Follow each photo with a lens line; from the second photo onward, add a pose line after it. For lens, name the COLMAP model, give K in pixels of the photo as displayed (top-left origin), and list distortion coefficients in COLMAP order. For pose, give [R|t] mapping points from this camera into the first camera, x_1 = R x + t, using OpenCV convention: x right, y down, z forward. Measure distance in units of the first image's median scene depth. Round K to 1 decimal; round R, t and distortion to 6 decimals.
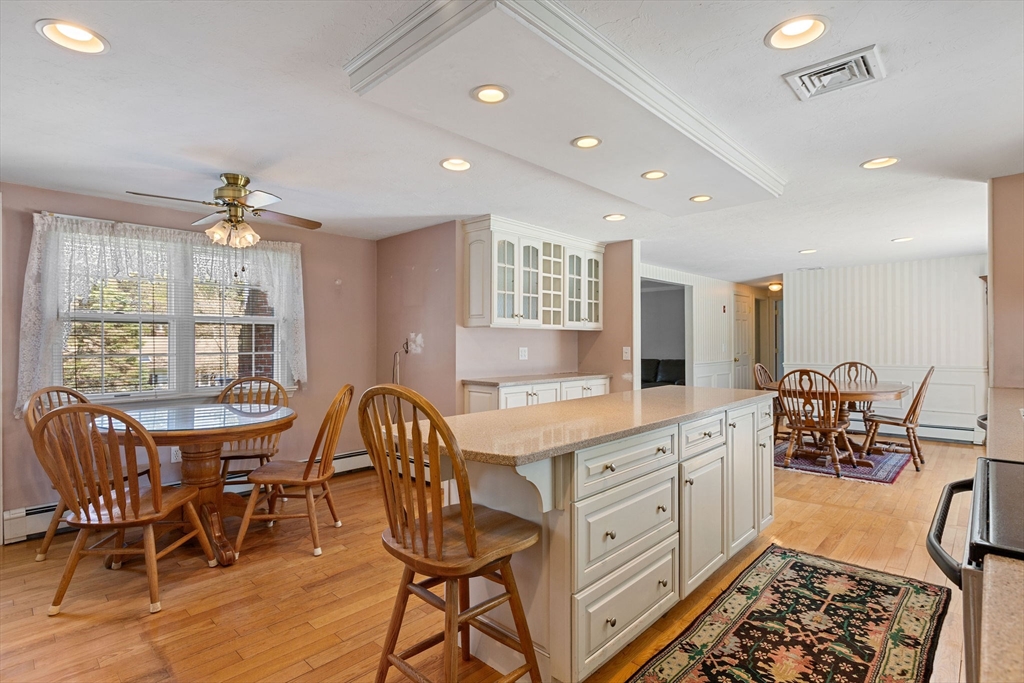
lens RADIAL K [[505.0, 0, 518.8], [0, 505.0, 345.7], [0, 0, 1]] dist [-0.001328, -0.000181]
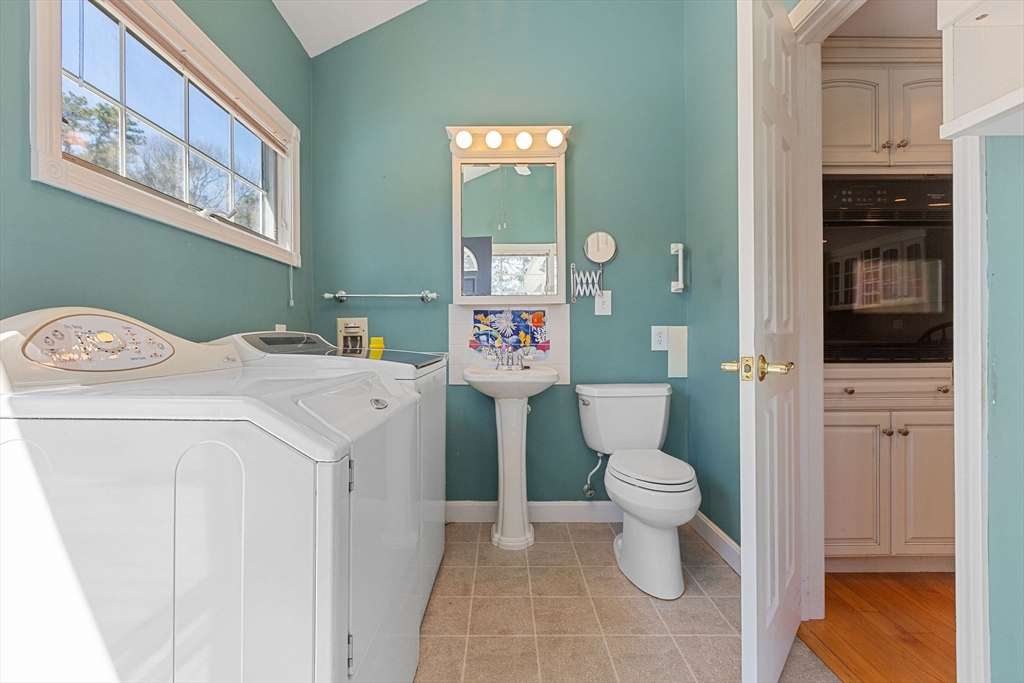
lens RADIAL K [[467.0, 0, 510.2], [0, 467.0, 338.3], [0, 0, 1]] dist [0.010529, -0.000673]
pose [[-0.722939, 0.012733, -0.690794, 3.437641], [0.011591, 0.999913, 0.006300, 0.072452], [0.690815, -0.003452, -0.723024, 2.440964]]
